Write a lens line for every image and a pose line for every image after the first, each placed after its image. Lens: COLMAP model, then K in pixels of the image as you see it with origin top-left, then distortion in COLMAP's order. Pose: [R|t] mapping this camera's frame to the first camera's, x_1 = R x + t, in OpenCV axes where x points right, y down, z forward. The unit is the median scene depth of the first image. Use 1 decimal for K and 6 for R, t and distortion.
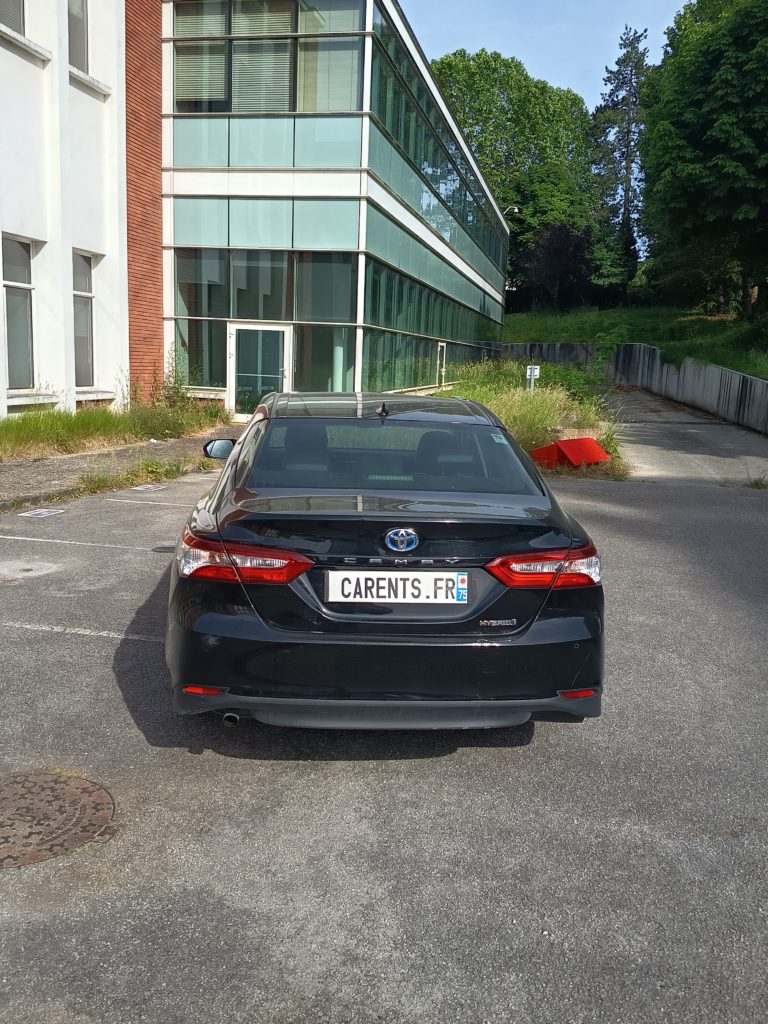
lens RADIAL K [[898.9, 0, 384.6], [0, 898.9, 511.7], [0, 0, 1]] dist [0.072163, -0.099445]
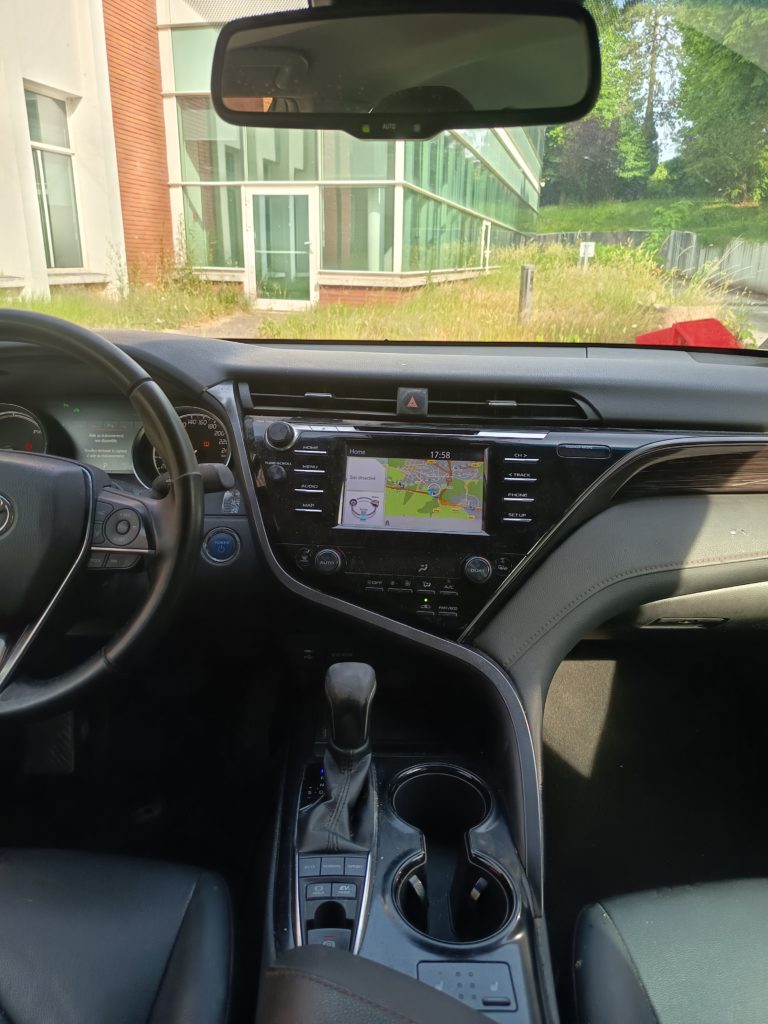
lens RADIAL K [[721.7, 0, 384.7], [0, 721.7, 510.7], [0, 0, 1]] dist [0.000338, -0.006688]
pose [[0.998576, -0.002562, -0.053295, -0.005958], [0.011373, 0.986112, 0.165691, -0.021843], [0.052131, -0.166061, 0.984737, 0.290399]]
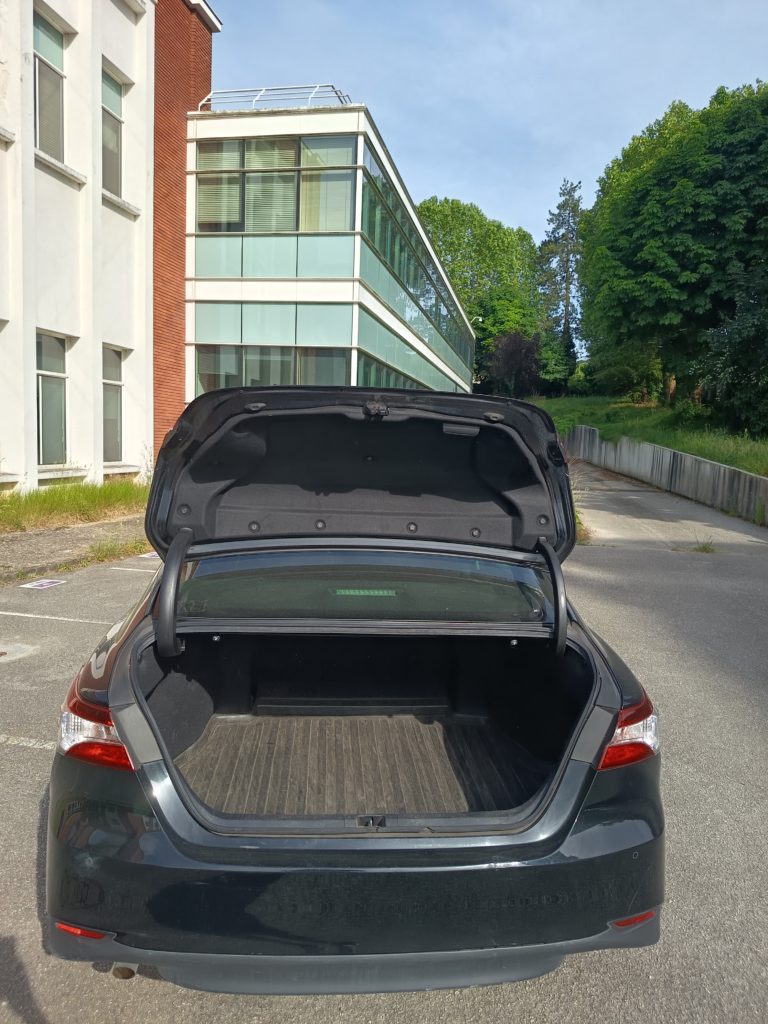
lens RADIAL K [[715.0, 0, 384.6], [0, 715.0, 513.5], [0, 0, 1]] dist [0.055884, -0.052023]
pose [[0.999934, -0.001421, 0.011433, 0.003041], [0.002126, 0.998083, -0.061860, -0.013431], [-0.011323, 0.061881, 0.998019, 0.077175]]
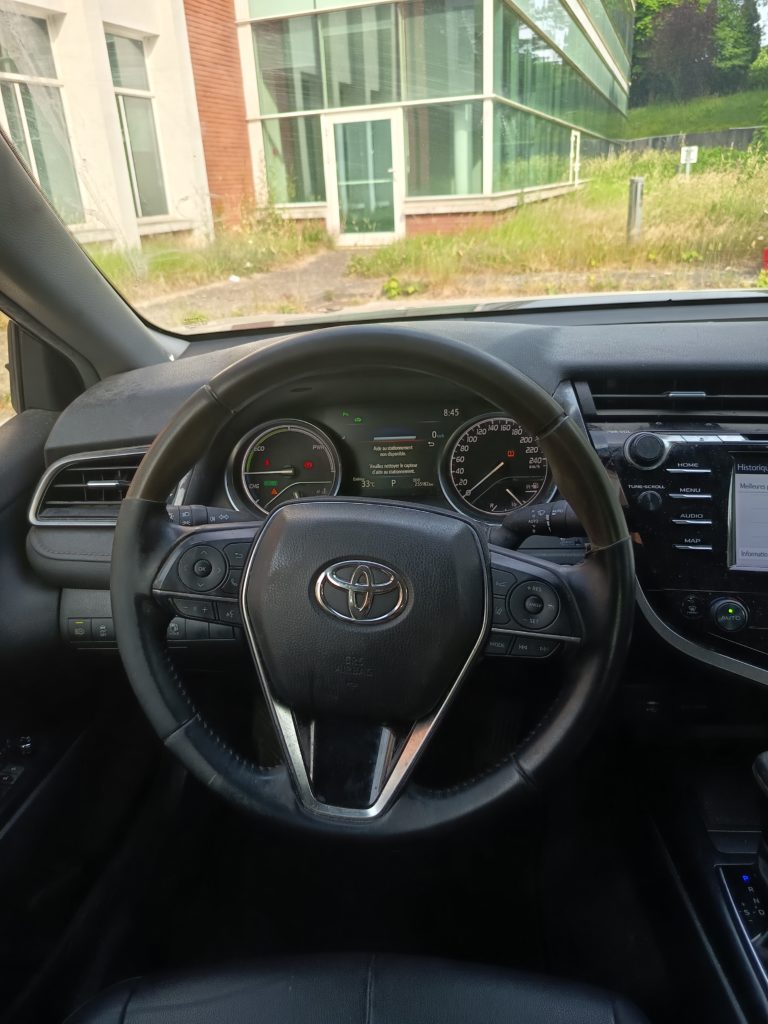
lens RADIAL K [[722.7, 0, 380.0], [0, 722.7, 513.1], [0, 0, 1]] dist [-0.003181, -0.010856]
pose [[0.985378, -0.022397, -0.168902, -0.021488], [0.065176, 0.965474, 0.252216, -0.025878], [0.157421, -0.259537, 0.952816, 0.298093]]
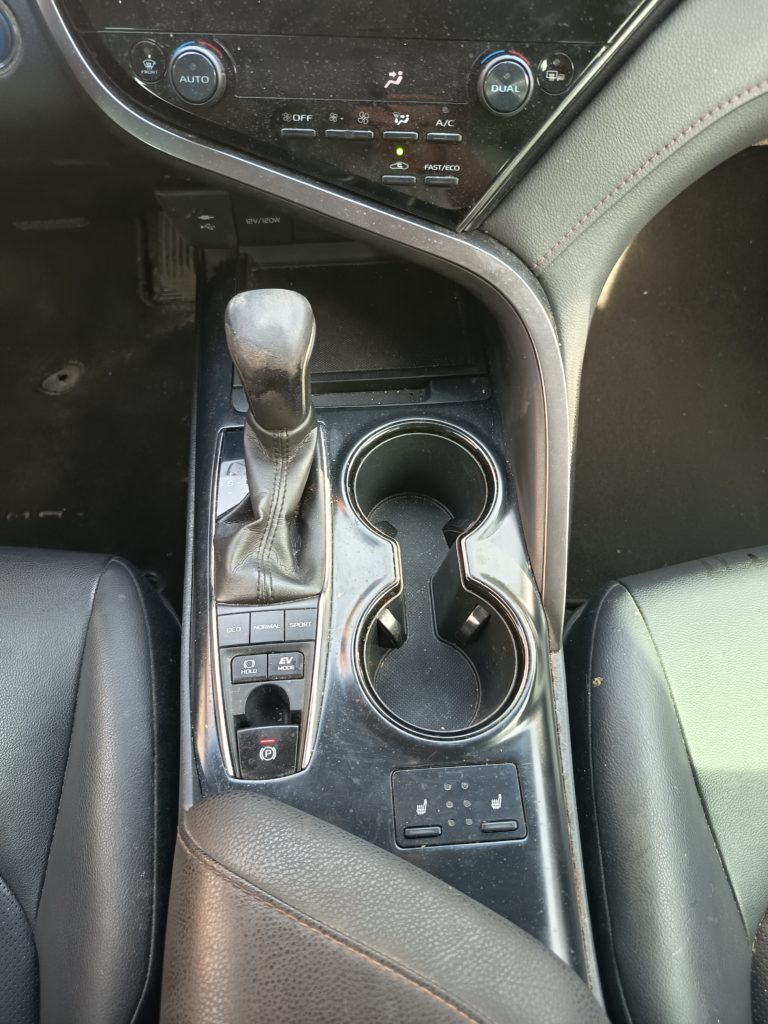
lens RADIAL K [[733.1, 0, 384.9], [0, 733.1, 510.0], [0, 0, 1]] dist [0.001270, -0.013194]
pose [[0.999564, -0.010330, -0.027677, -0.005774], [0.028293, 0.604263, 0.796283, -0.020893], [0.008499, -0.796718, 0.604291, 0.308554]]
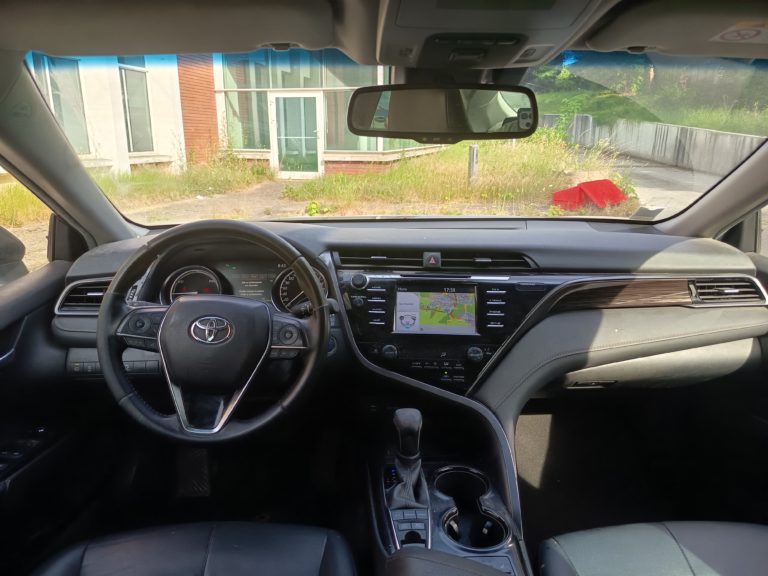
lens RADIAL K [[531.9, 0, 381.8], [0, 531.9, 290.8], [0, 0, 1]] dist [0.062645, -0.087091]
pose [[0.999068, -0.028883, -0.032081, -0.010372], [0.032248, 0.993421, 0.109887, -0.024342], [0.028696, -0.110819, 0.993426, 0.277135]]
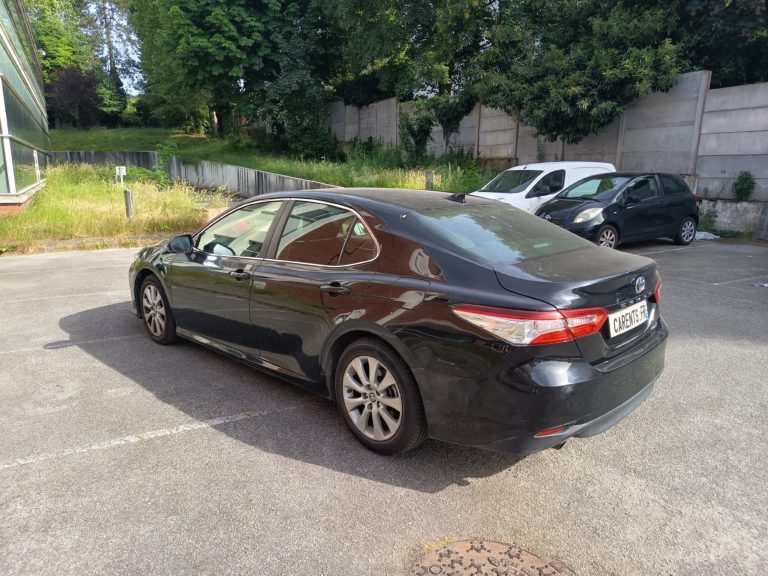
lens RADIAL K [[536.2, 0, 380.7], [0, 536.2, 281.4], [0, 0, 1]] dist [0.055884, -0.052023]
pose [[0.752086, -0.158966, 0.639606, -0.141614], [0.125785, 0.987258, 0.097465, -0.020234], [-0.646950, 0.007151, 0.762499, 0.109621]]
